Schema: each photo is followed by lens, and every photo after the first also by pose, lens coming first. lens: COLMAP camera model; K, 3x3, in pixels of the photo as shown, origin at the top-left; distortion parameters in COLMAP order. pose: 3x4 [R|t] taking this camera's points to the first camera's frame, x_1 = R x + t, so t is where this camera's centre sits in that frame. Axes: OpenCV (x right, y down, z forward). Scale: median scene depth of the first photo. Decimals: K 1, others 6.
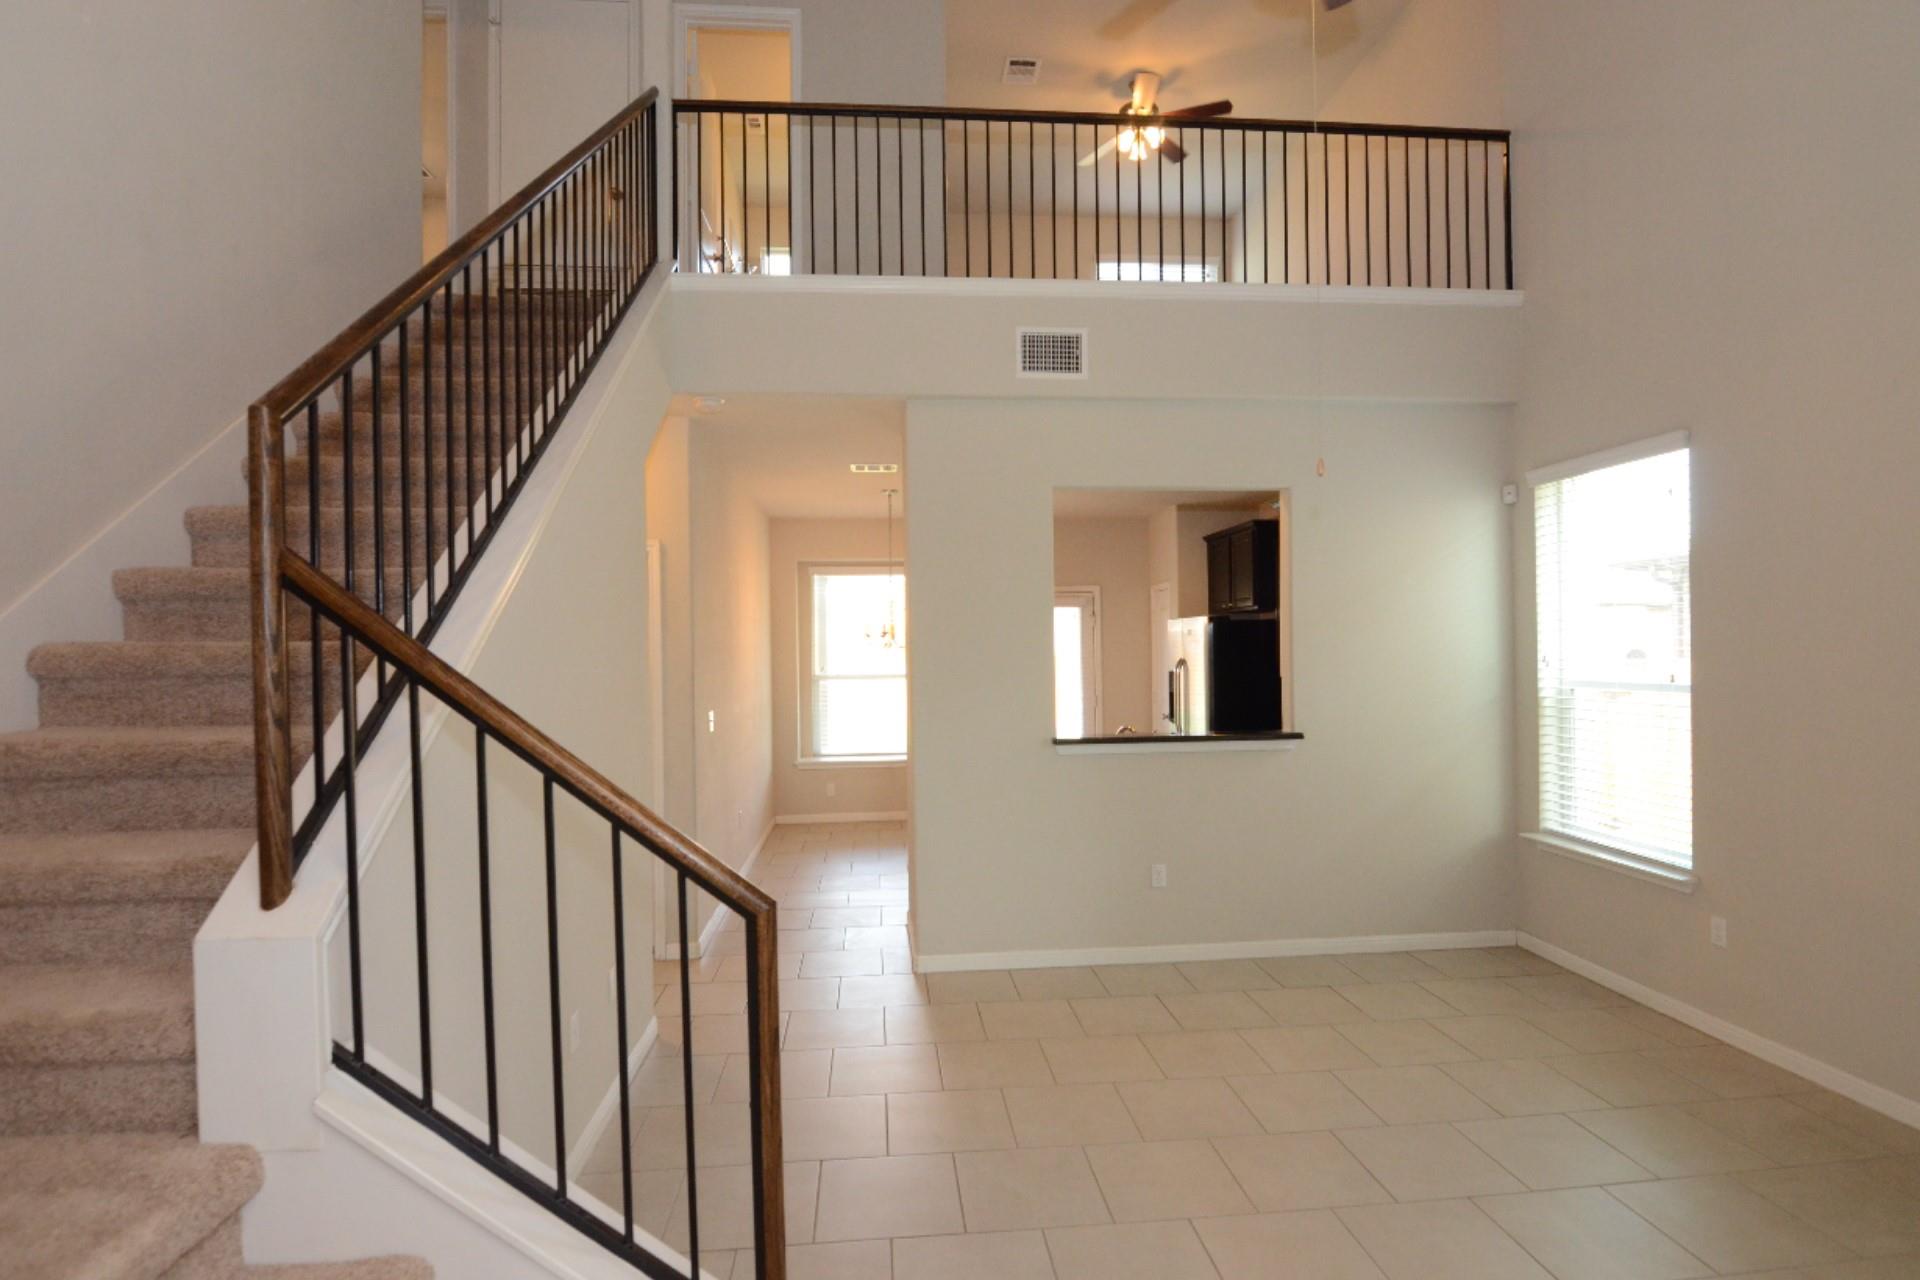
lens RADIAL K [[939.1, 0, 958.9], [0, 939.1, 652.4], [0, 0, 1]] dist [0.001628, -0.014029]
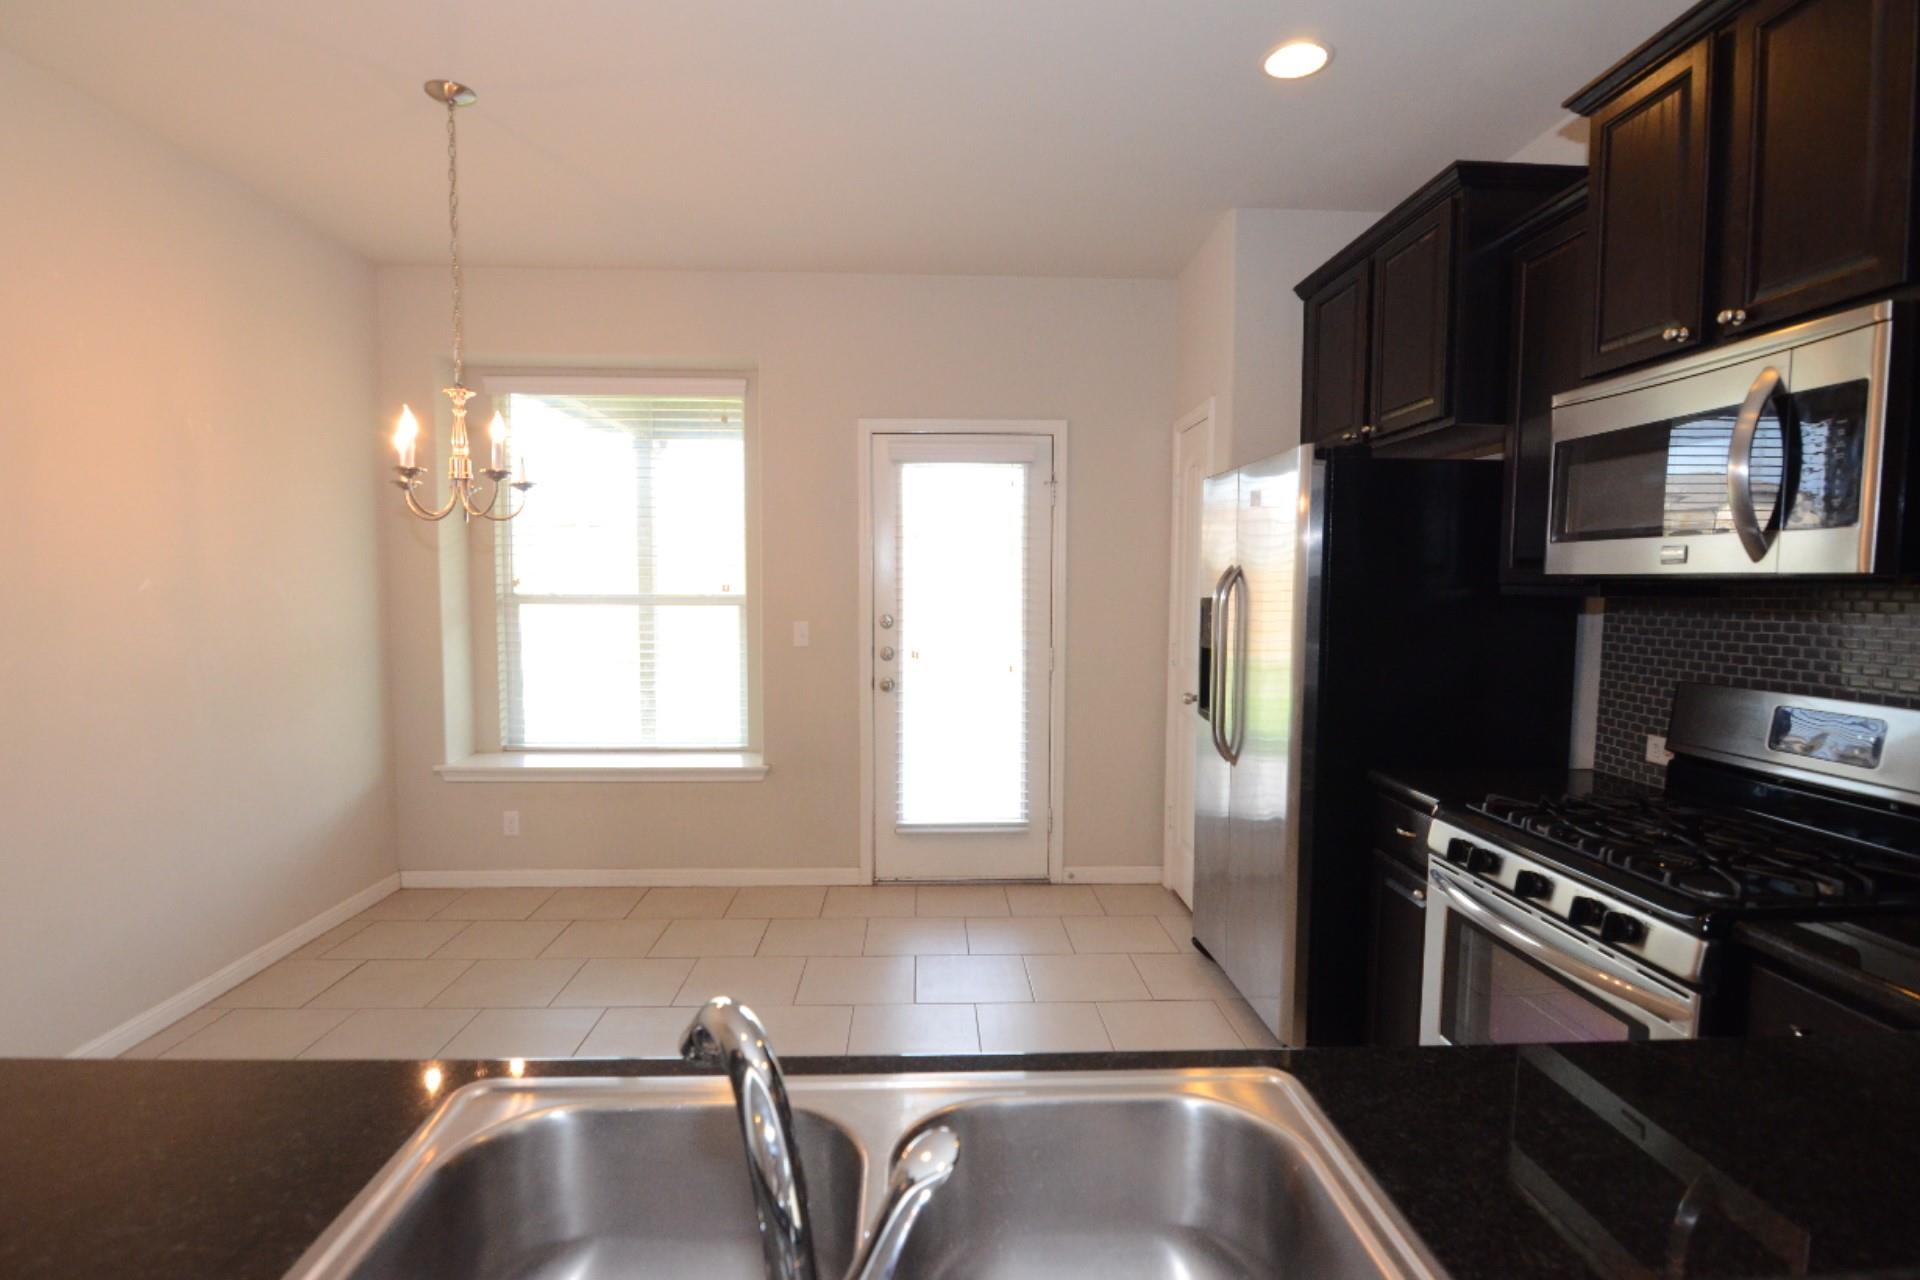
lens RADIAL K [[939.1, 0, 958.9], [0, 939.1, 652.4], [0, 0, 1]] dist [0.001628, -0.014029]
pose [[0.998659, 0.023934, -0.045901, 0.221987], [-0.020658, 0.997294, 0.070559, 0.027614], [0.047466, -0.069516, 0.996451, 0.941865]]
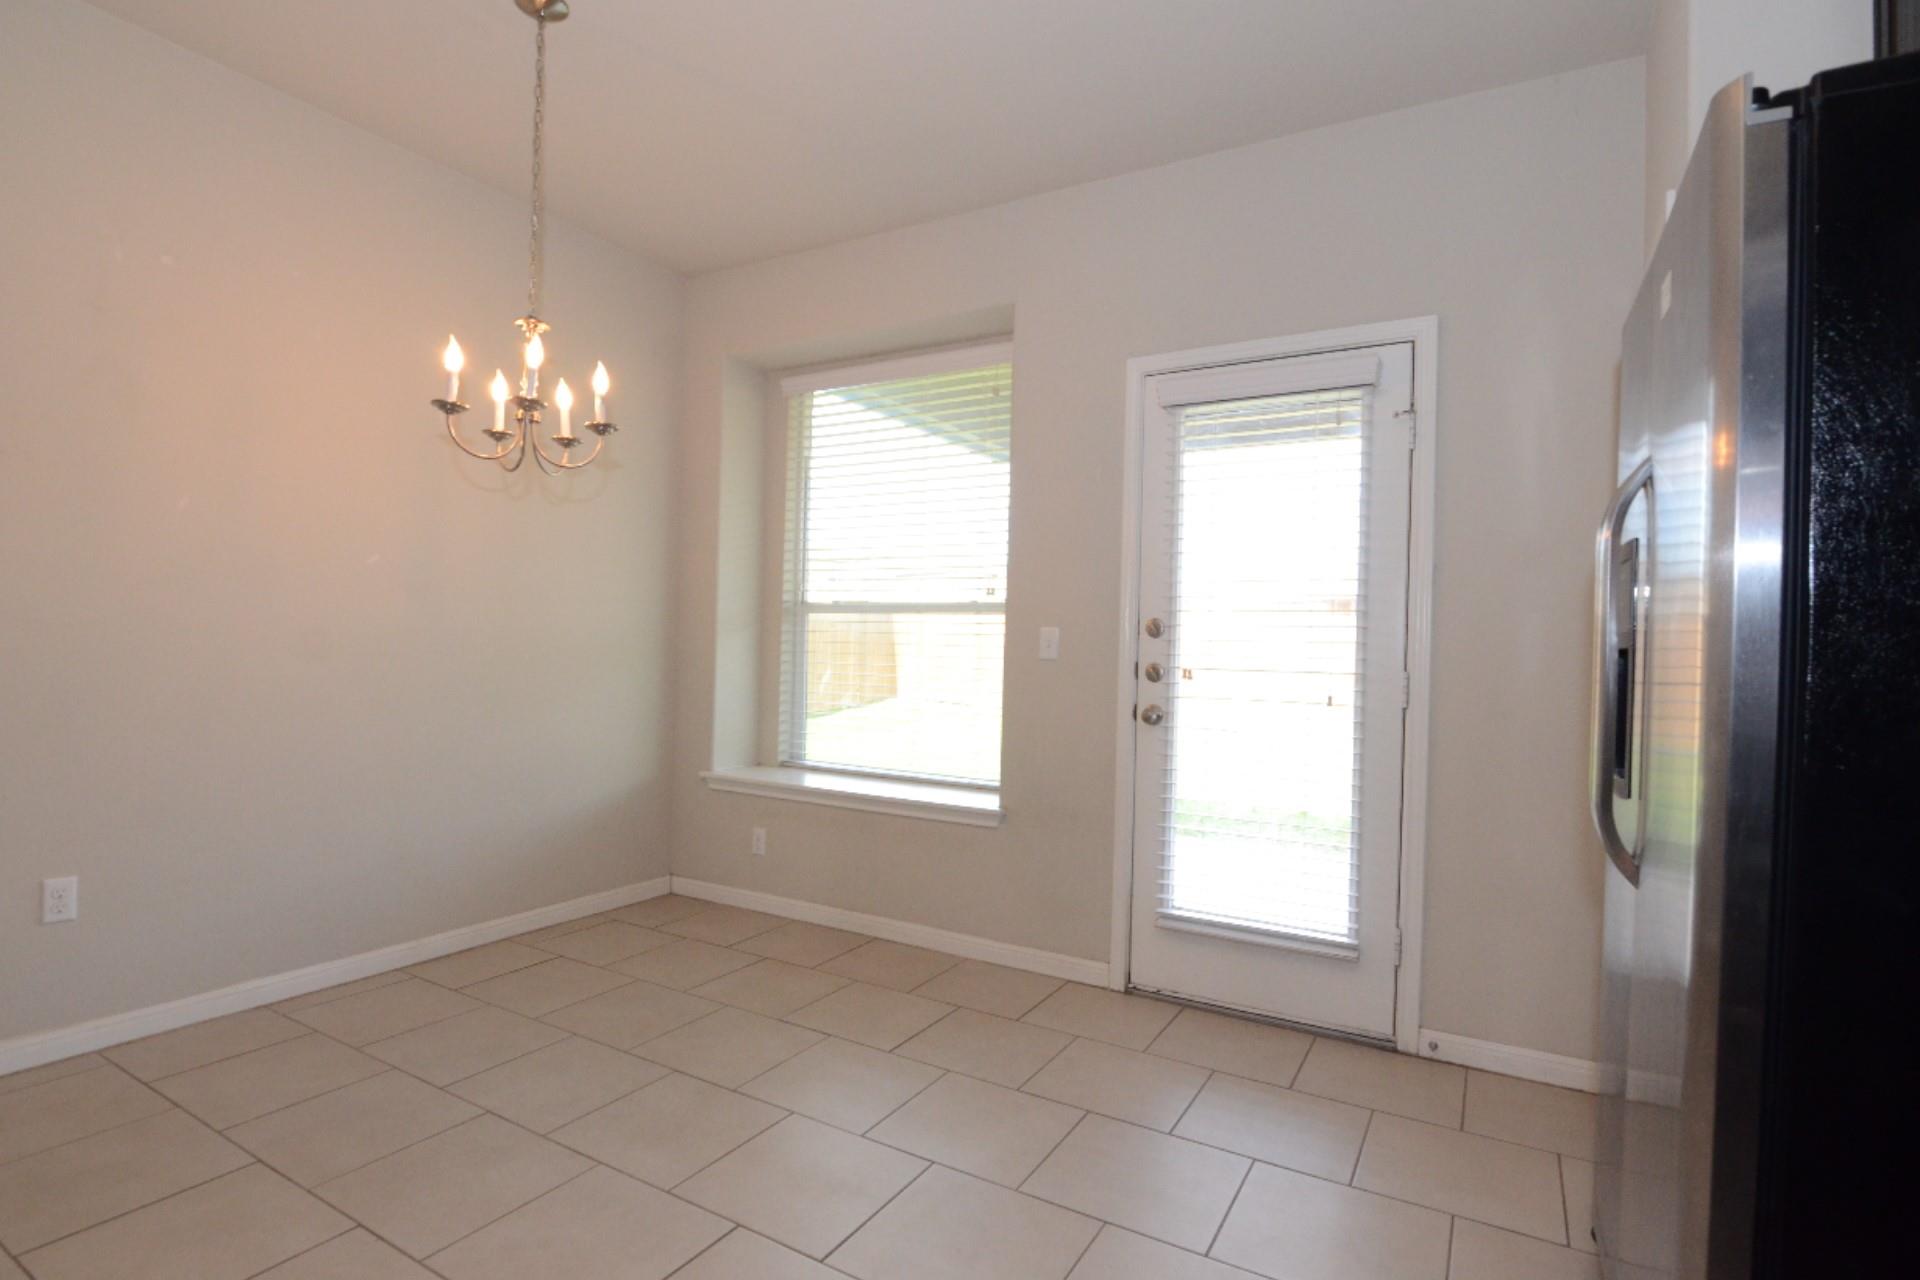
lens RADIAL K [[939.1, 0, 958.9], [0, 939.1, 652.4], [0, 0, 1]] dist [0.001628, -0.014029]
pose [[0.813431, 0.038565, -0.580382, 0.382421], [-0.040495, 0.999133, 0.009635, 0.080206], [0.580251, 0.015665, 0.814287, 1.227532]]
